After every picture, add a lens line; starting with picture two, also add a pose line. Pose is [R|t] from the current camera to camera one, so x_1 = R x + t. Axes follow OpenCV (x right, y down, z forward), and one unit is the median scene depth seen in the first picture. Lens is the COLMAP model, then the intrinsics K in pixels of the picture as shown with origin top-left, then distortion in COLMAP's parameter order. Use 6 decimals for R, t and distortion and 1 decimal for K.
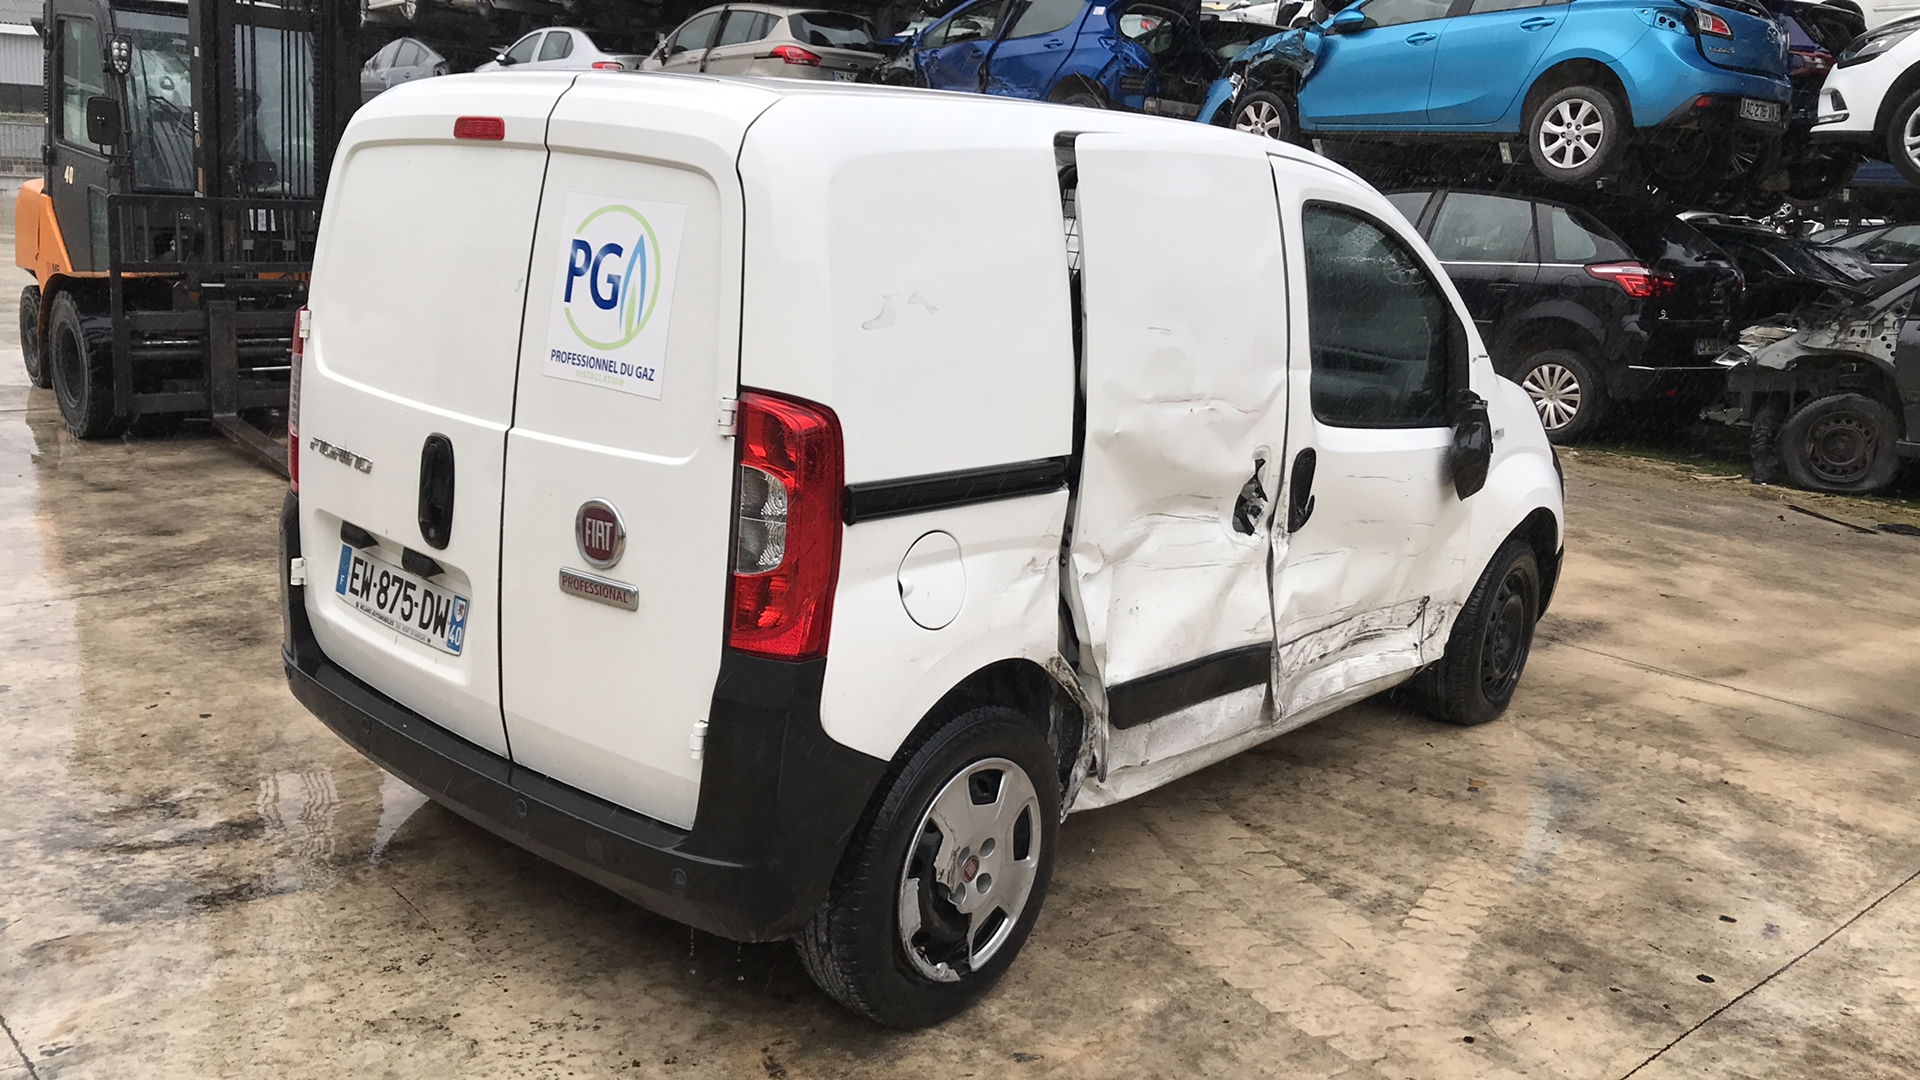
lens RADIAL K [[1572.8, 0, 965.8], [0, 1572.8, 537.6], [0, 0, 1]] dist [0.012005, -0.006679]
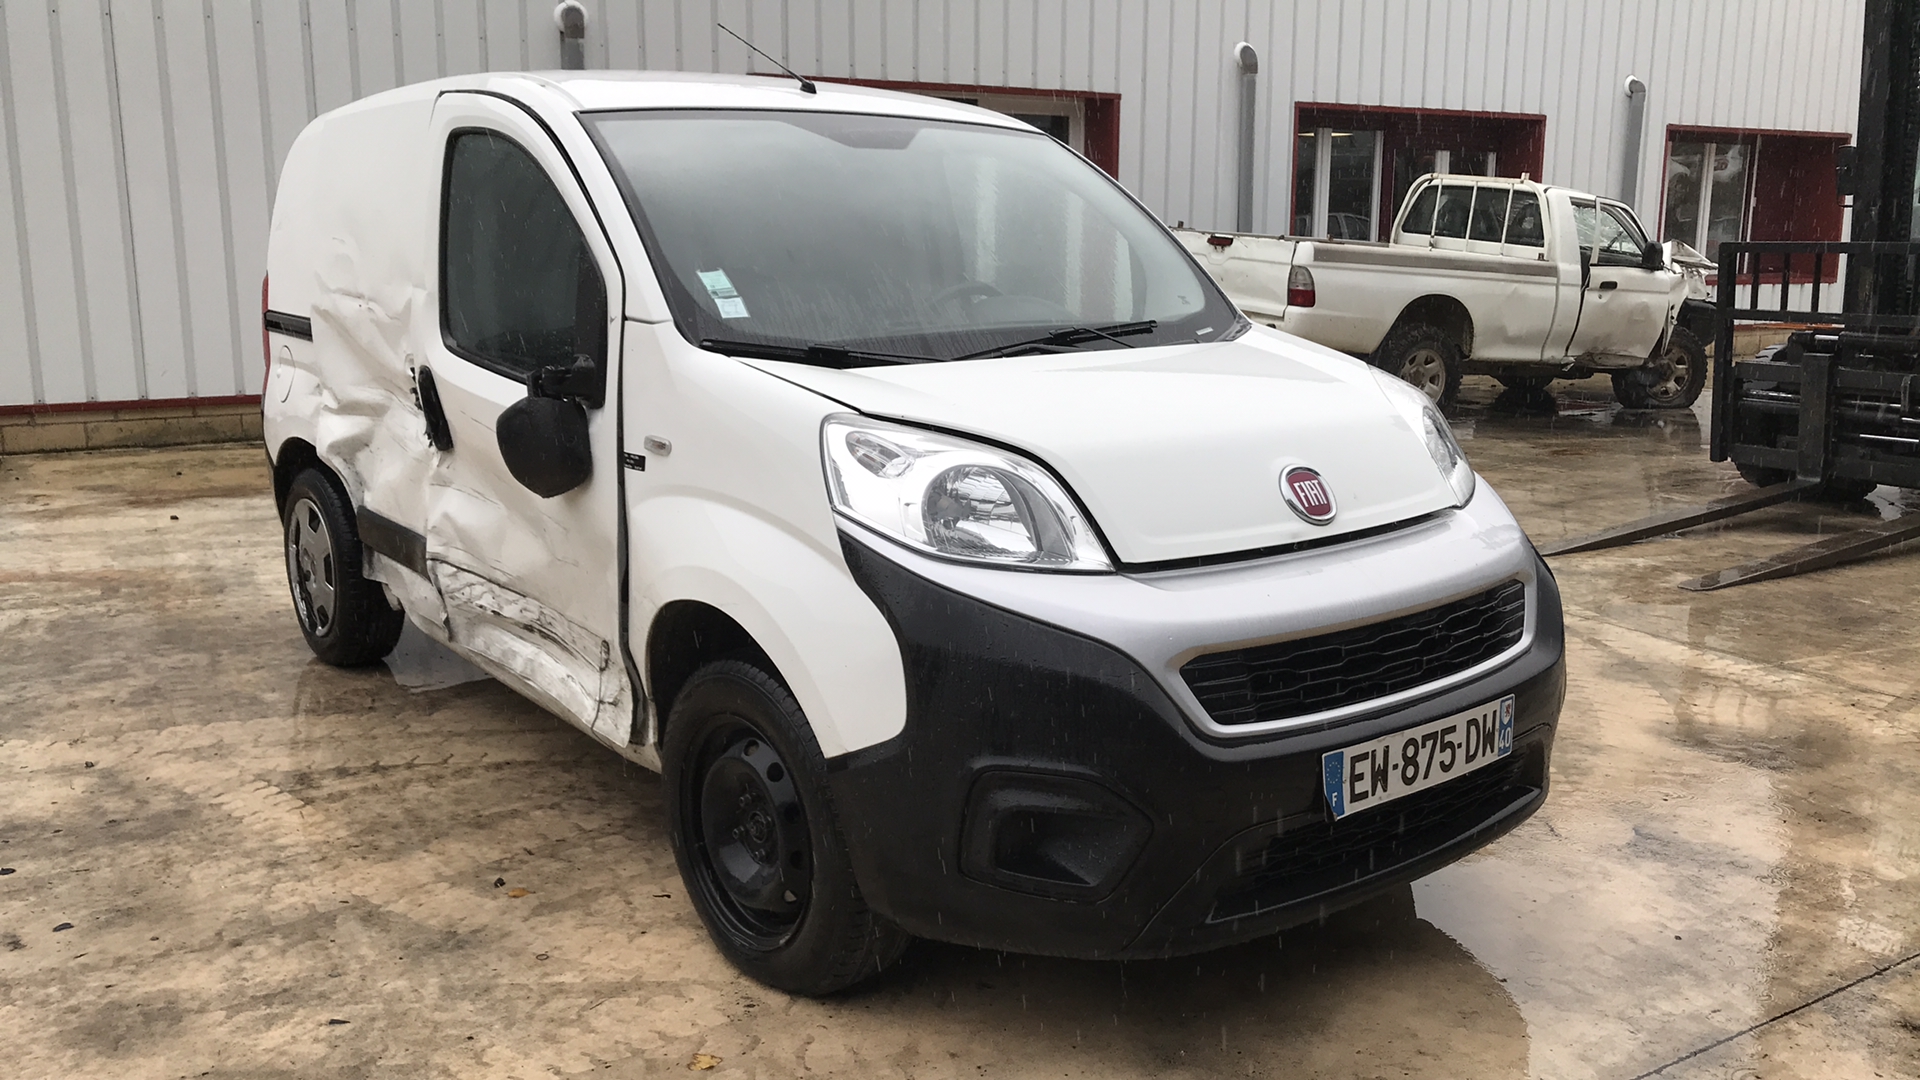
lens RADIAL K [[1573.3, 0, 938.7], [0, 1573.3, 528.8], [0, 0, 1]] dist [0.015911, -0.056995]
pose [[-0.210570, 0.129685, -0.968939, 1.151522], [-0.227549, 0.957435, 0.177596, -0.212732], [0.950727, 0.257877, -0.172097, 1.507316]]
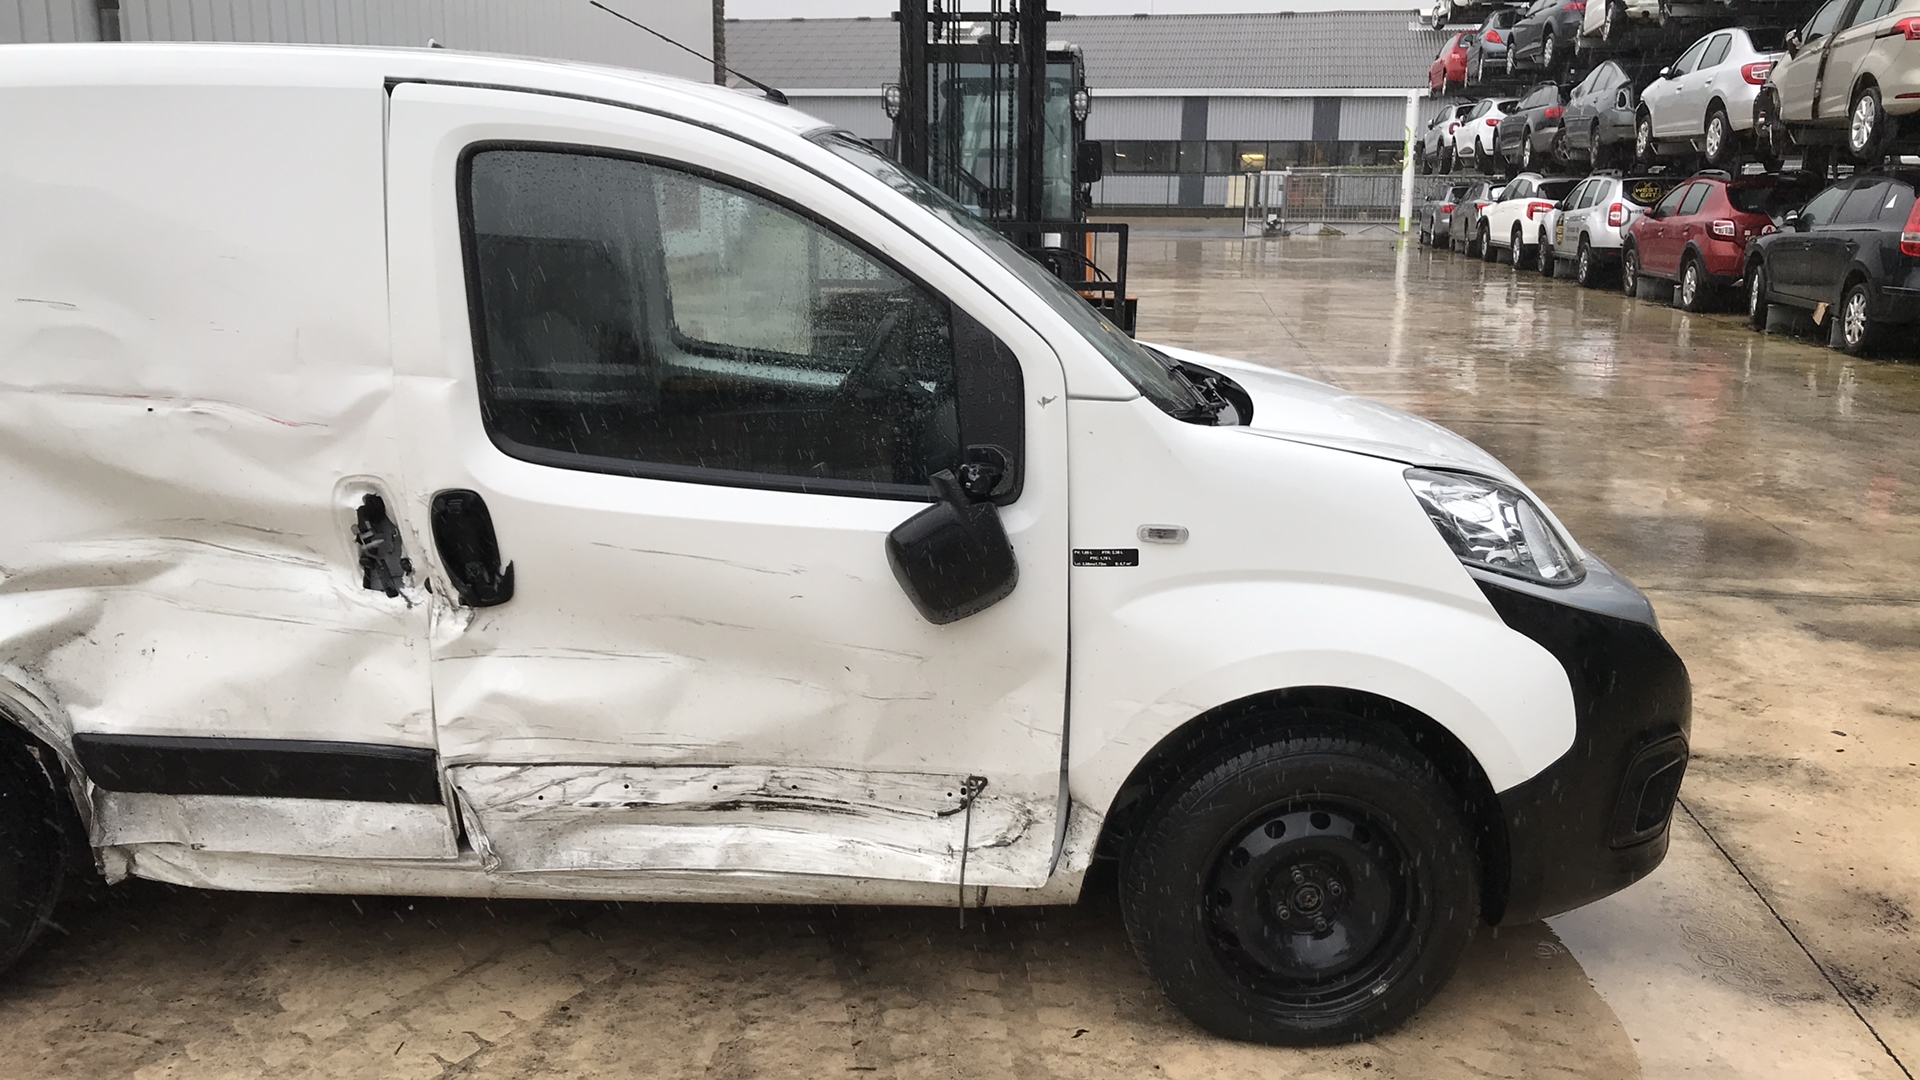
lens RADIAL K [[1573.3, 0, 938.7], [0, 1573.3, 528.8], [0, 0, 1]] dist [0.015911, -0.056995]
pose [[0.643462, 0.118197, -0.756298, 0.881547], [-0.140884, 0.989416, 0.034765, -0.092957], [0.752402, 0.084180, 0.653303, 0.691197]]
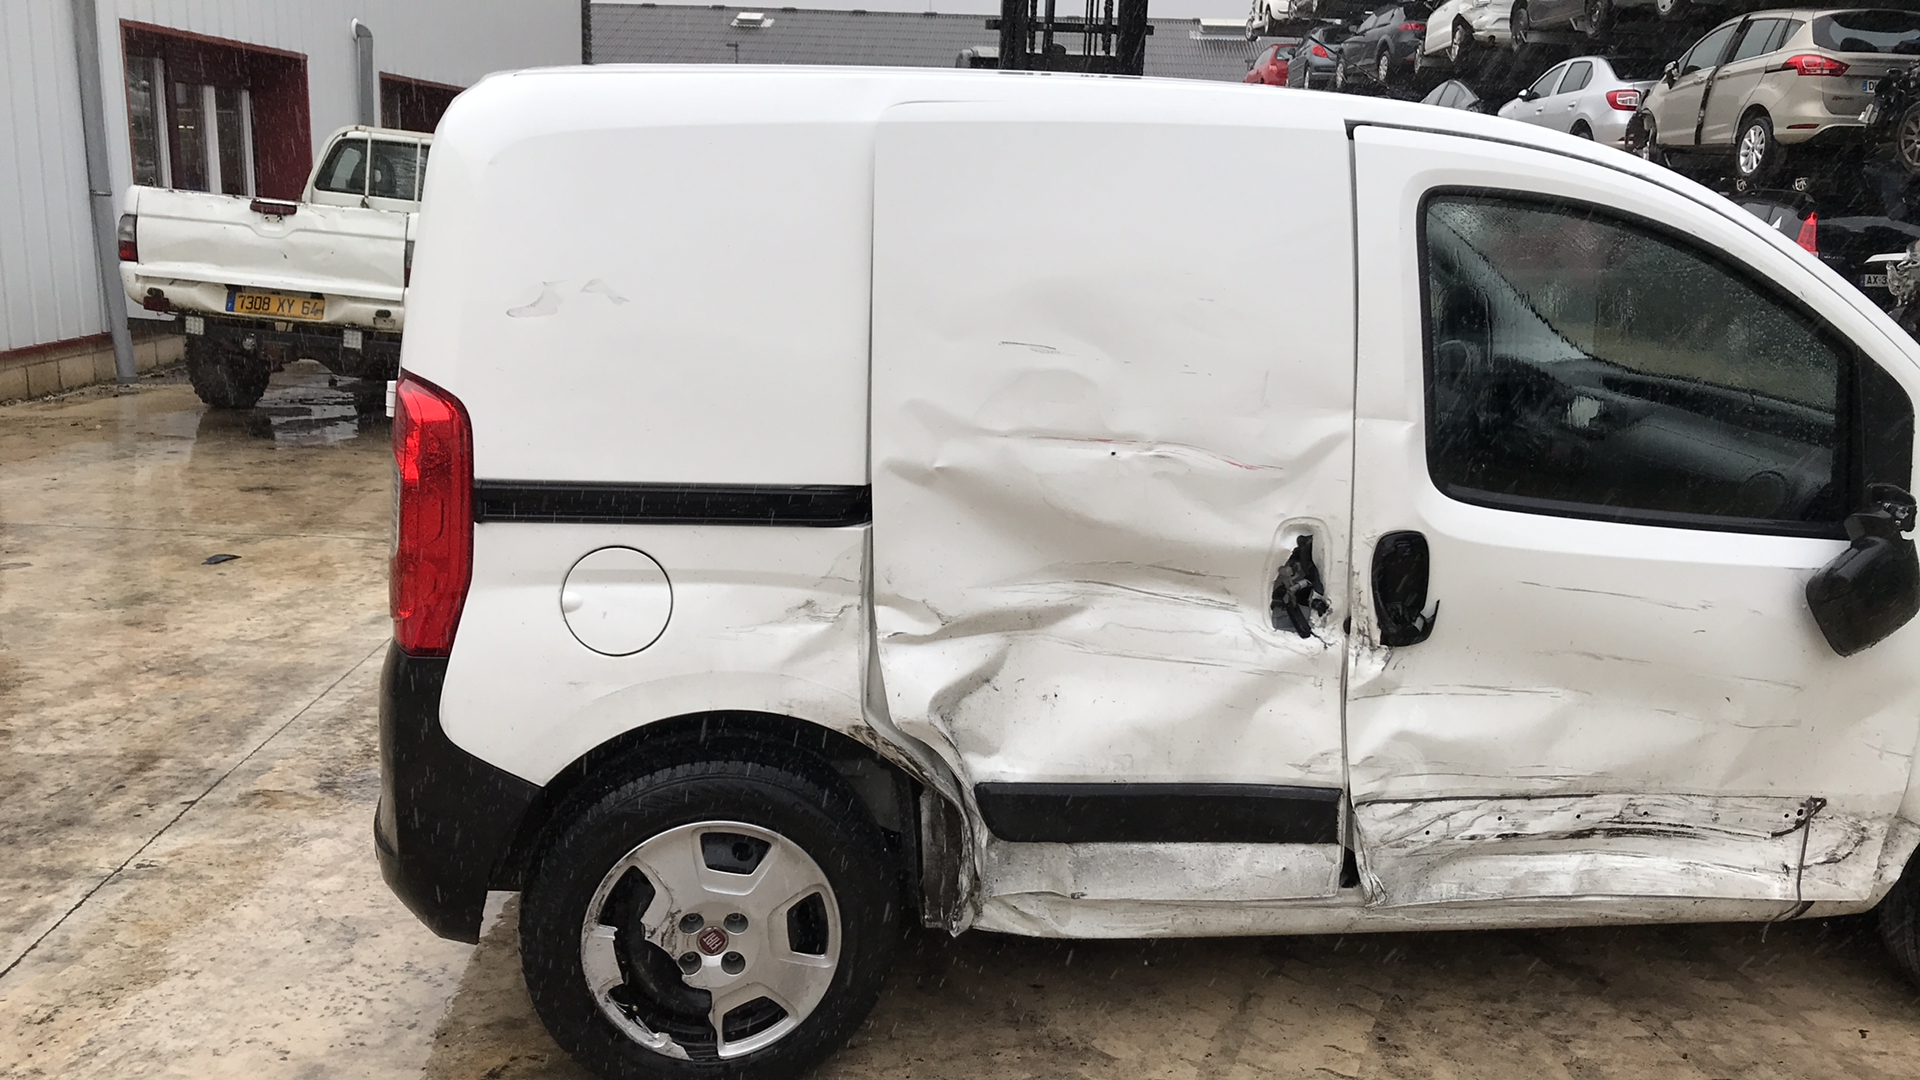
lens RADIAL K [[1577.3, 0, 946.2], [0, 1577.3, 513.3], [0, 0, 1]] dist [0.000251, -0.008316]
pose [[0.752952, 0.111442, -0.648571, 0.516159], [-0.139100, 0.990240, 0.008663, -0.041419], [0.643207, 0.083693, 0.761105, 0.314678]]
